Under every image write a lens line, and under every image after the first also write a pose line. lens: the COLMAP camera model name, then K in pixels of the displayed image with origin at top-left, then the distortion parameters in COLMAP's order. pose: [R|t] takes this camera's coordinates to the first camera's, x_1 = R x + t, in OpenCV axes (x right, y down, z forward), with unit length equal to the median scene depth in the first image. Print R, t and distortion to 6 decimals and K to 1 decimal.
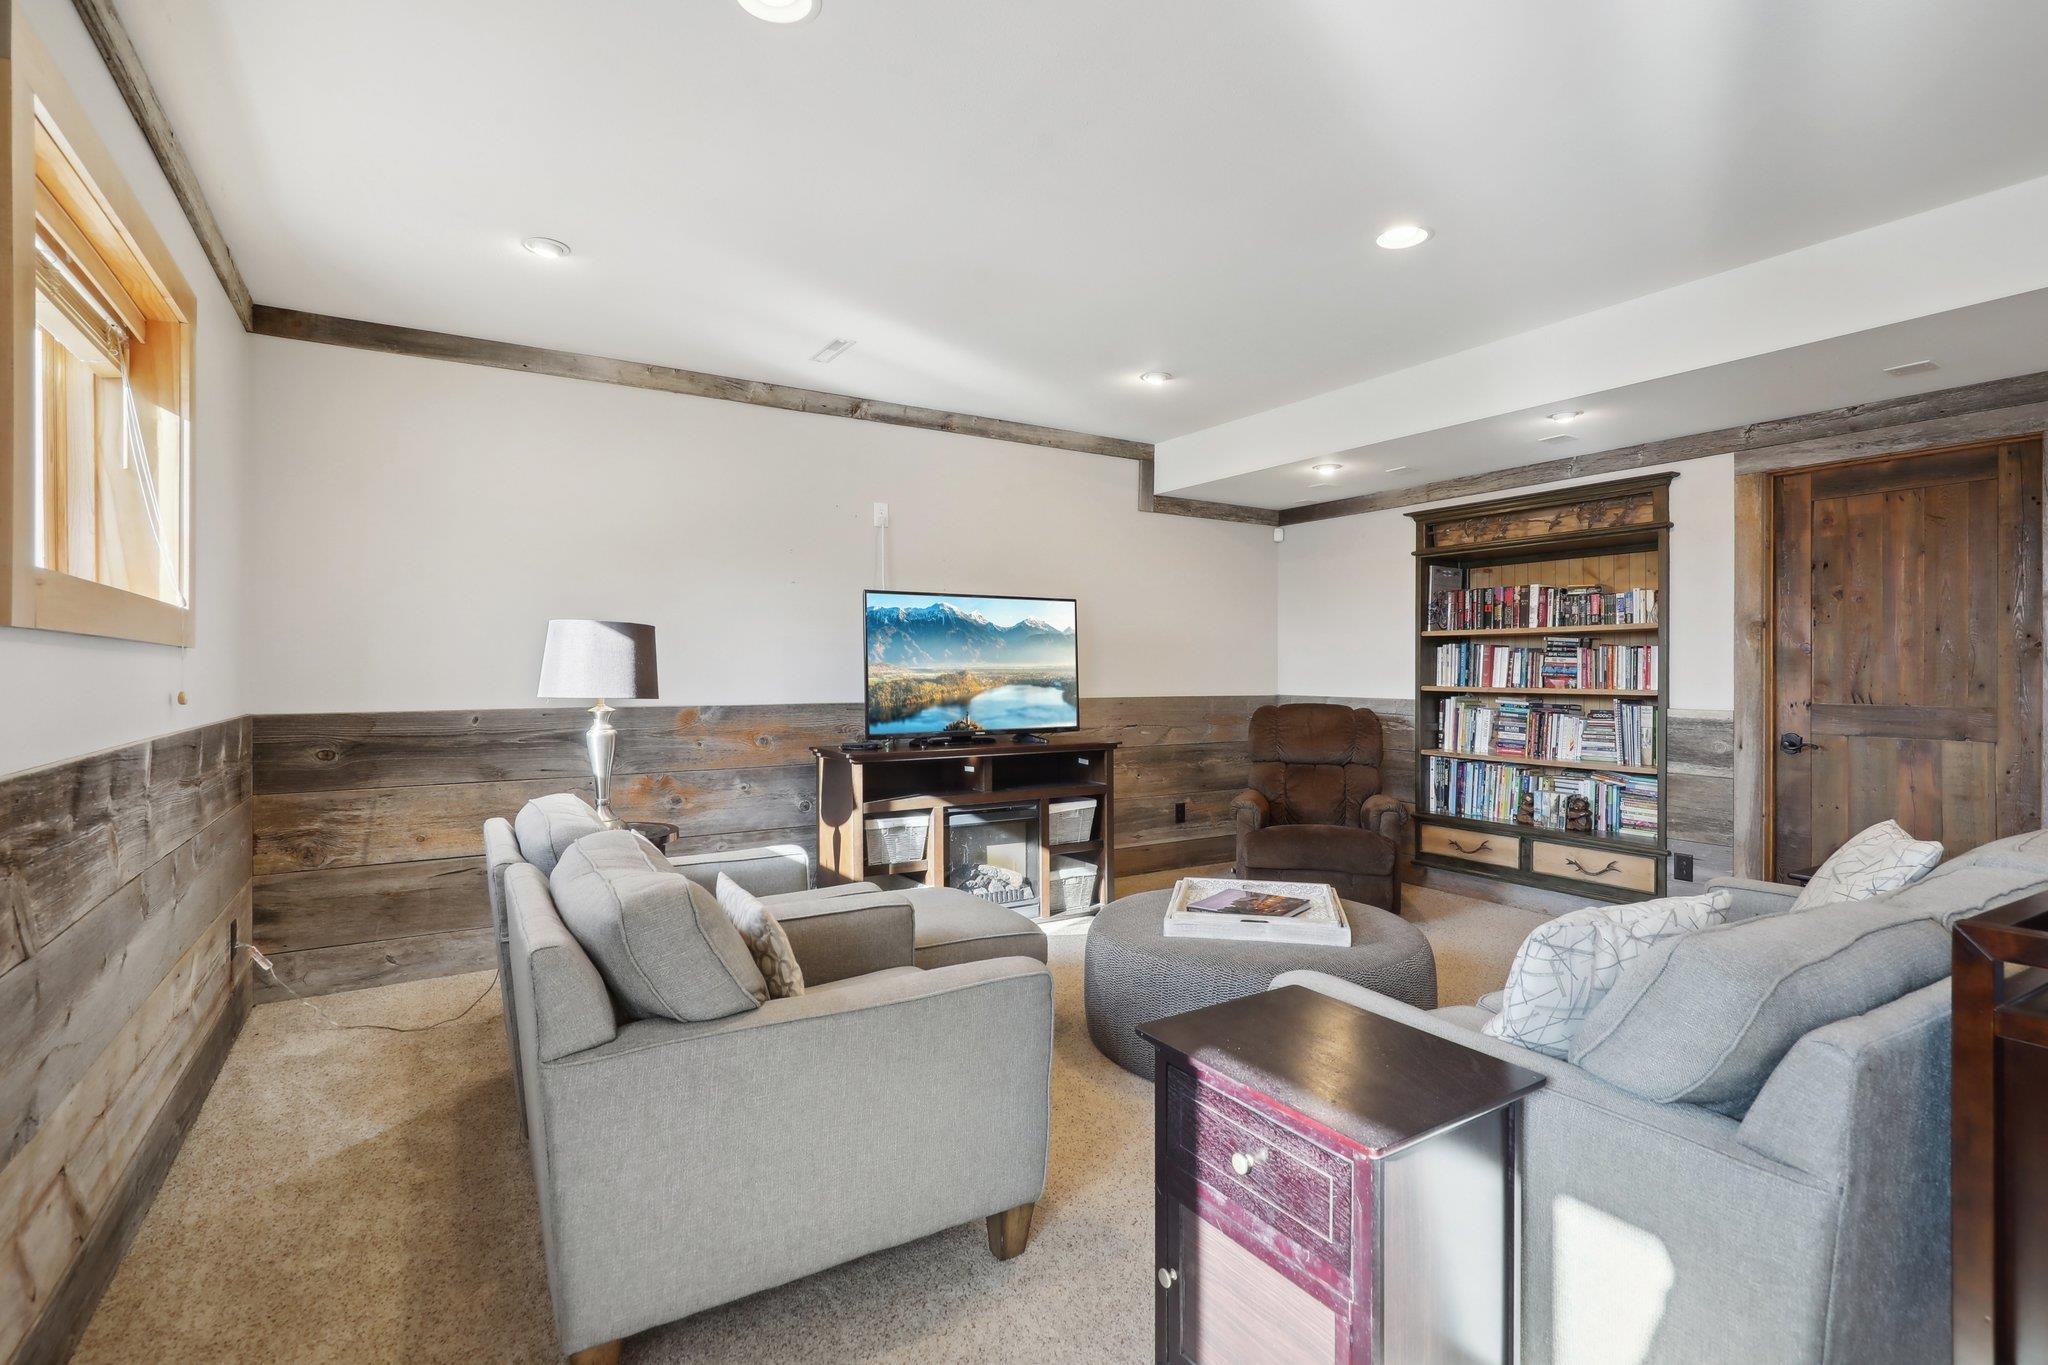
lens RADIAL K [[953.8, 0, 1024.4], [0, 953.8, 684.9], [0, 0, 1]] dist [-0.023563, 0.003823]
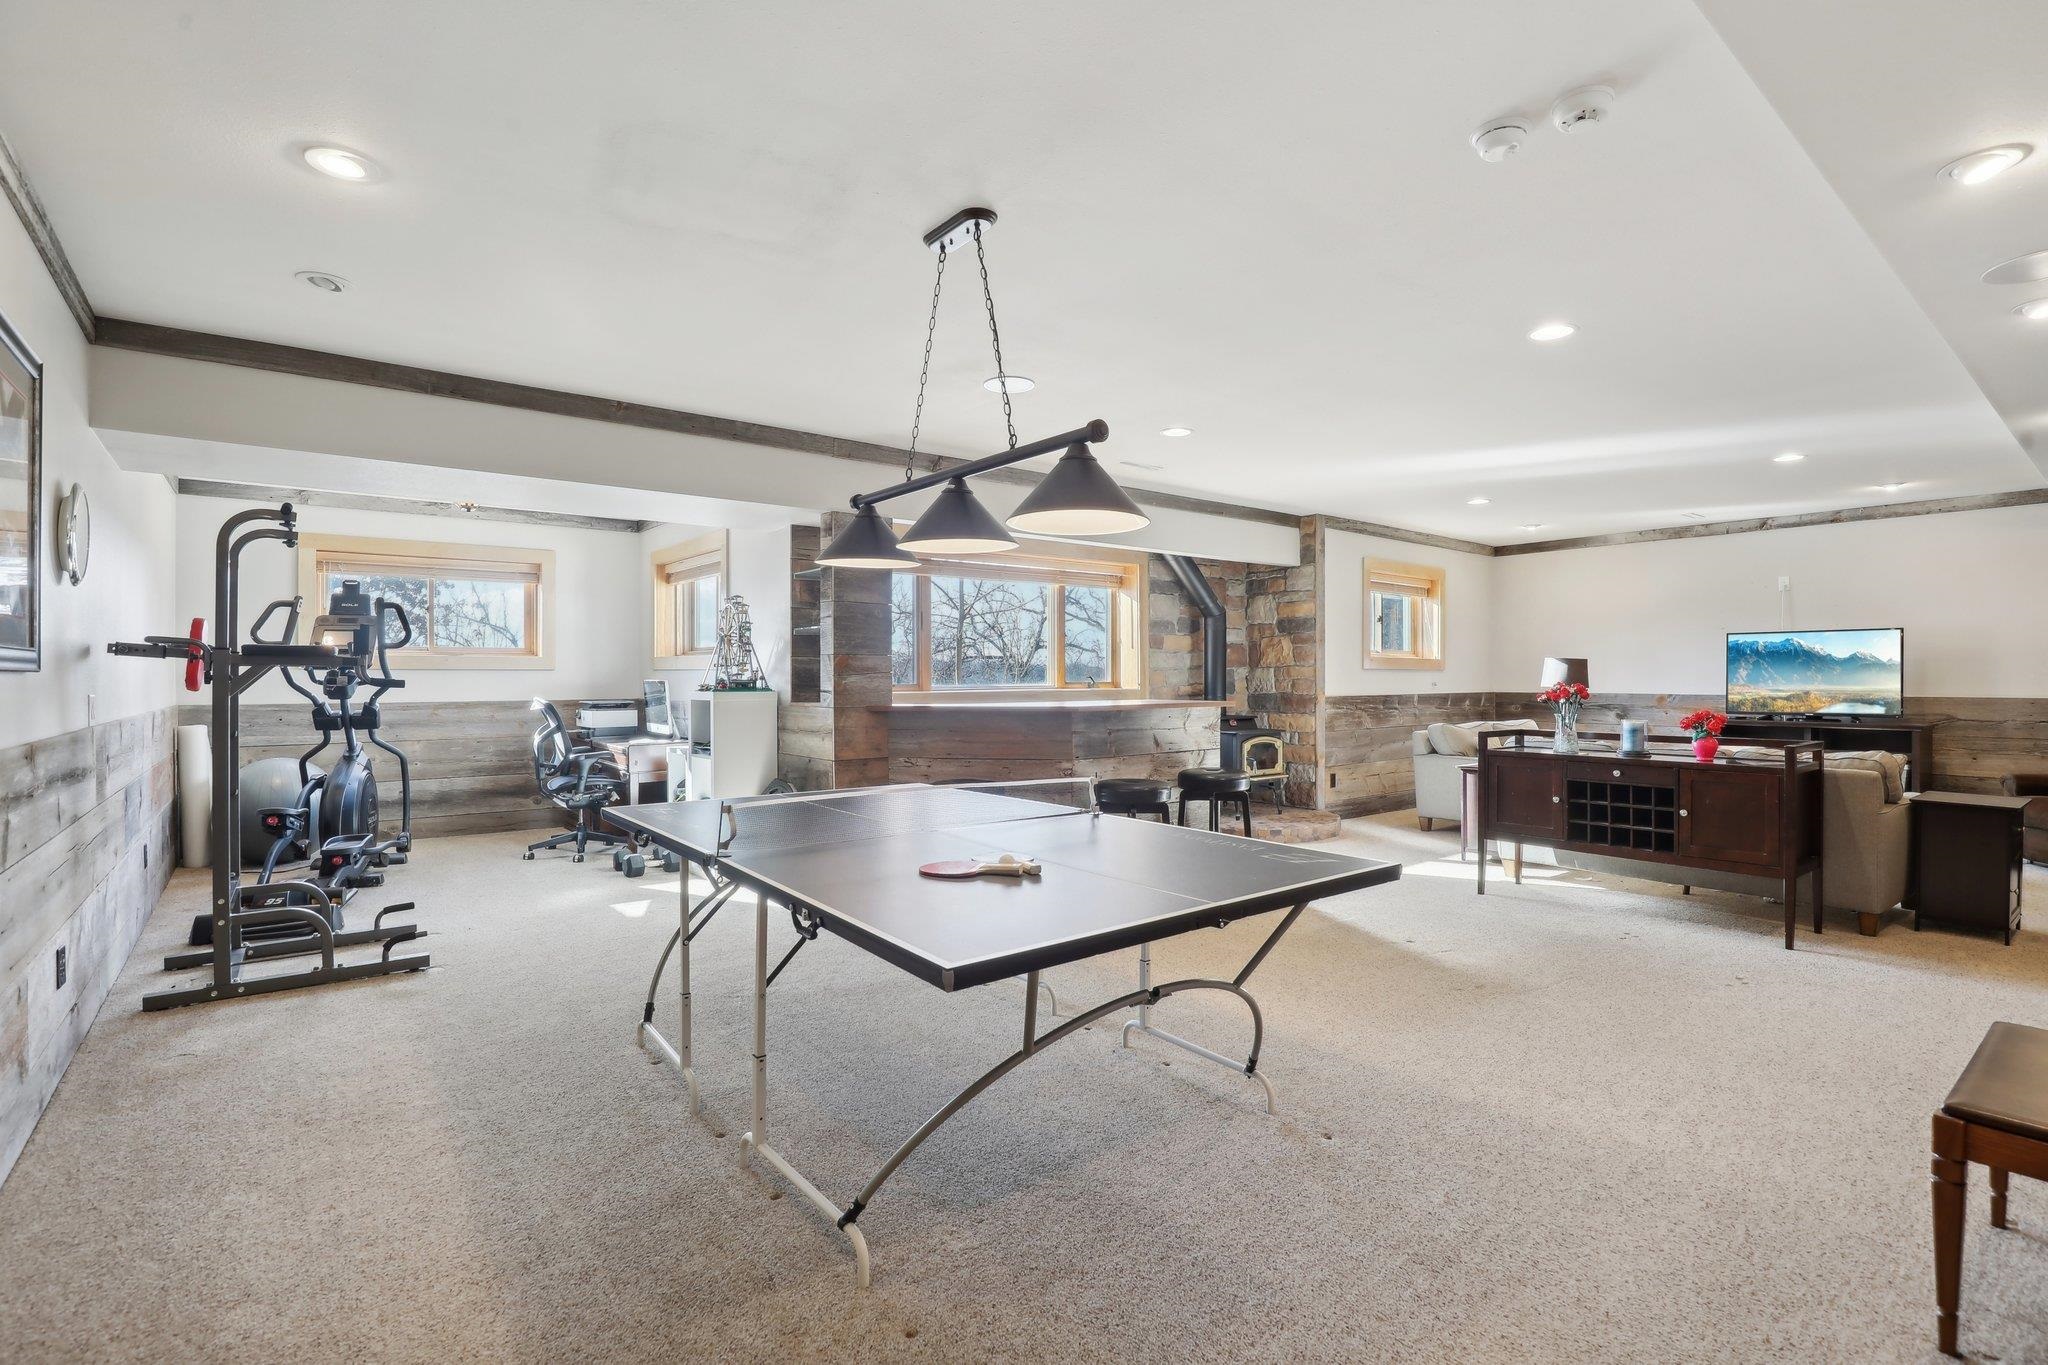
lens RADIAL K [[953.8, 0, 1067.5], [0, 953.8, 677.4], [0, 0, 1]] dist [-0.023563, 0.003823]
pose [[0.132045, -0.000762, -0.991243, 1.415711], [-0.015239, 0.999880, -0.002799, 0.011449], [0.991127, 0.015476, 0.132017, -0.496698]]
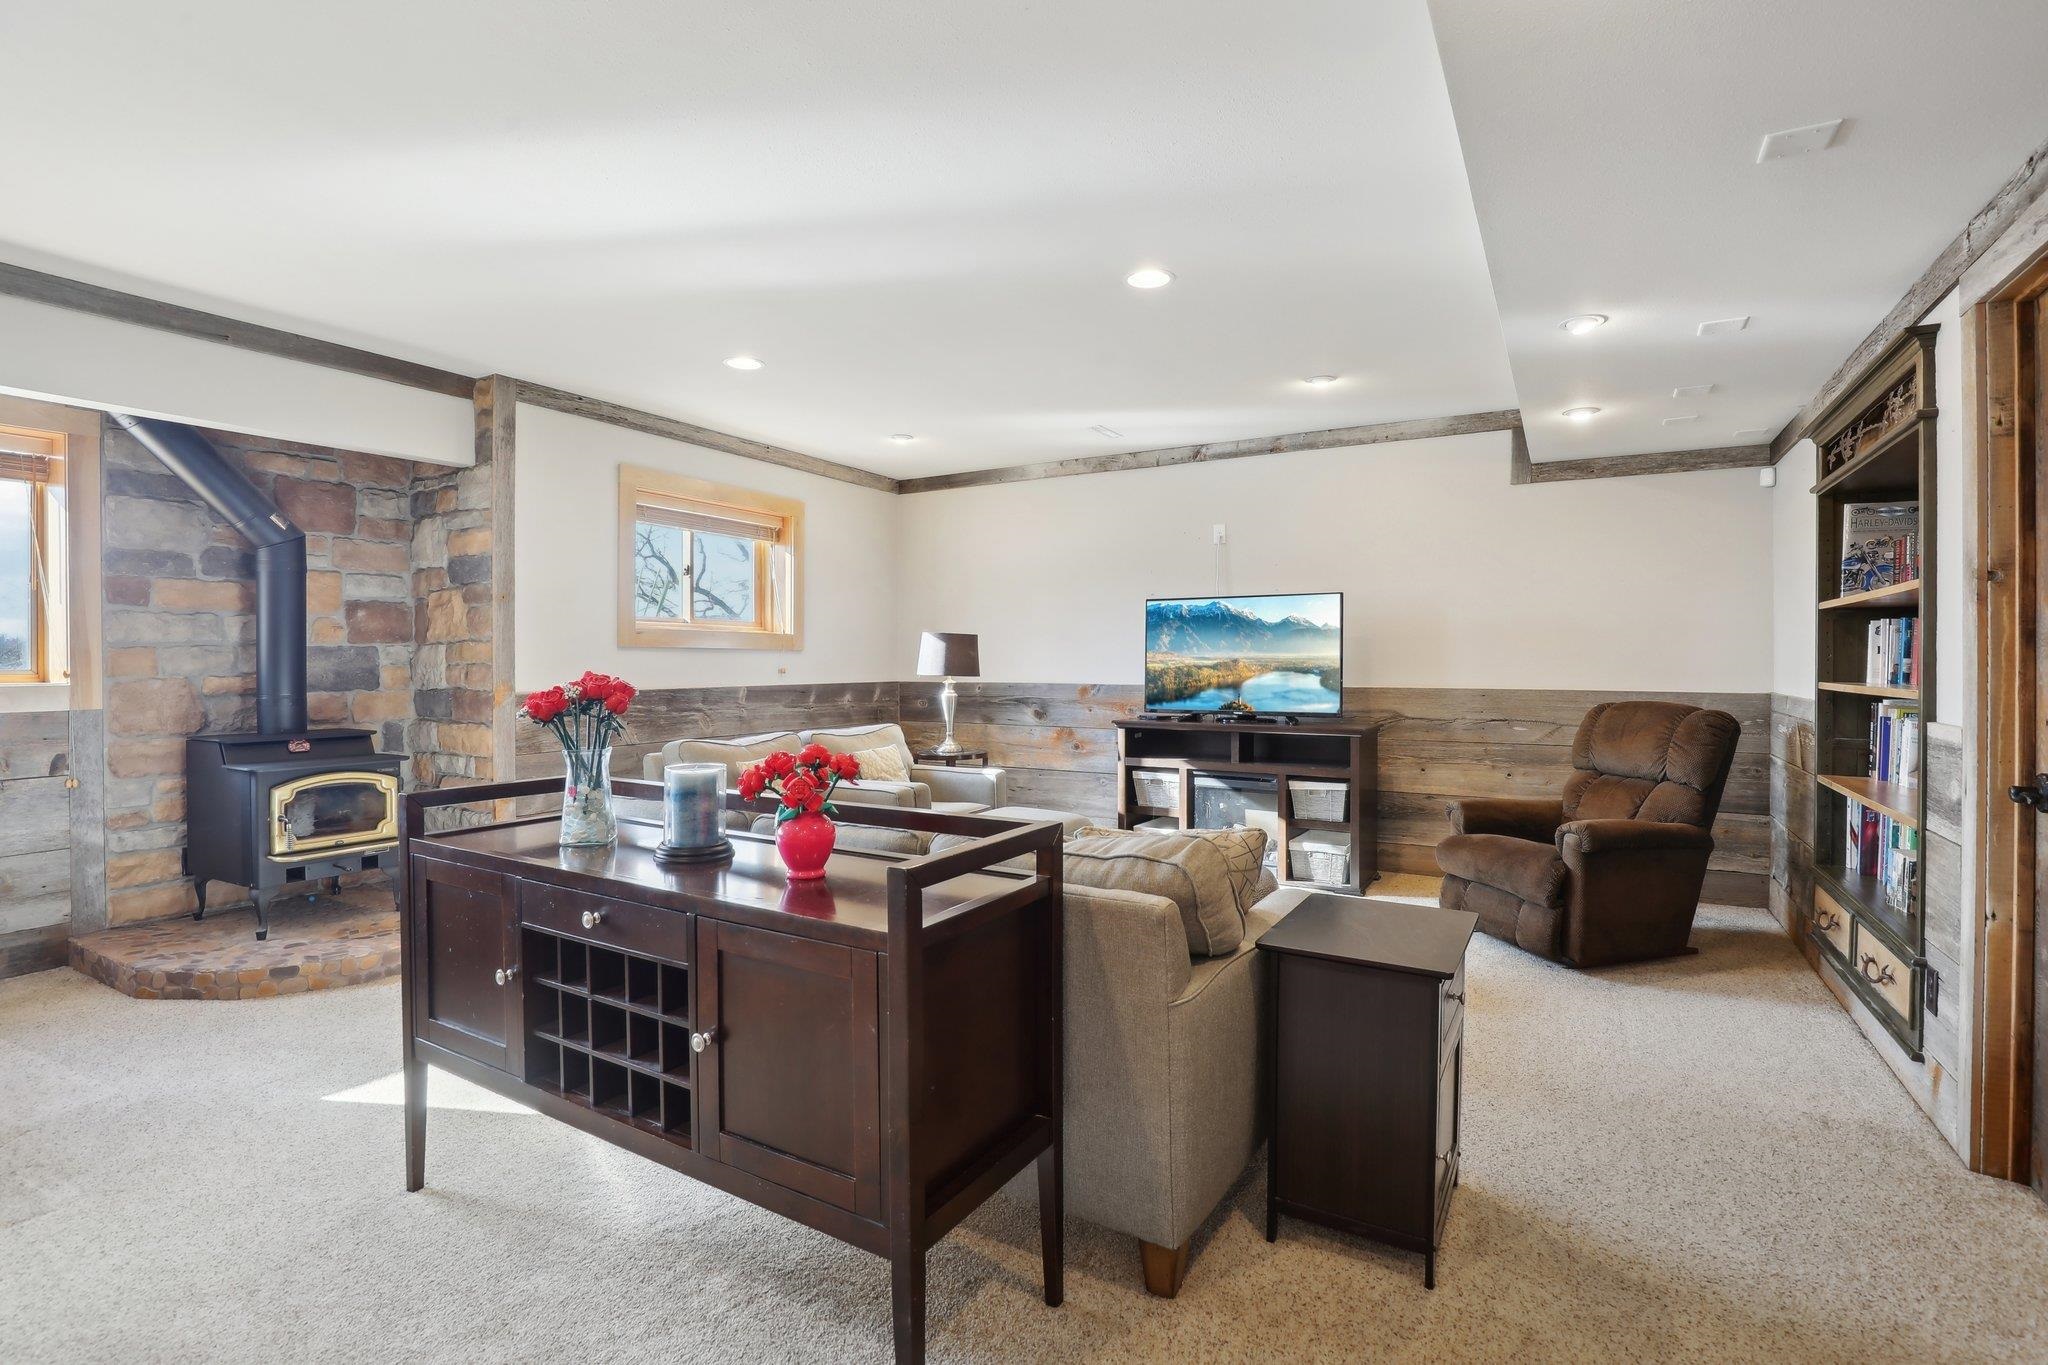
lens RADIAL K [[953.8, 0, 1046.4], [0, 953.8, 663.9], [0, 0, 1]] dist [-0.023563, 0.003823]
pose [[0.479201, 0.001877, -0.877703, 0.884980], [-0.013545, 0.999894, -0.005257, -0.000103], [0.877601, 0.014408, 0.479176, 0.227528]]
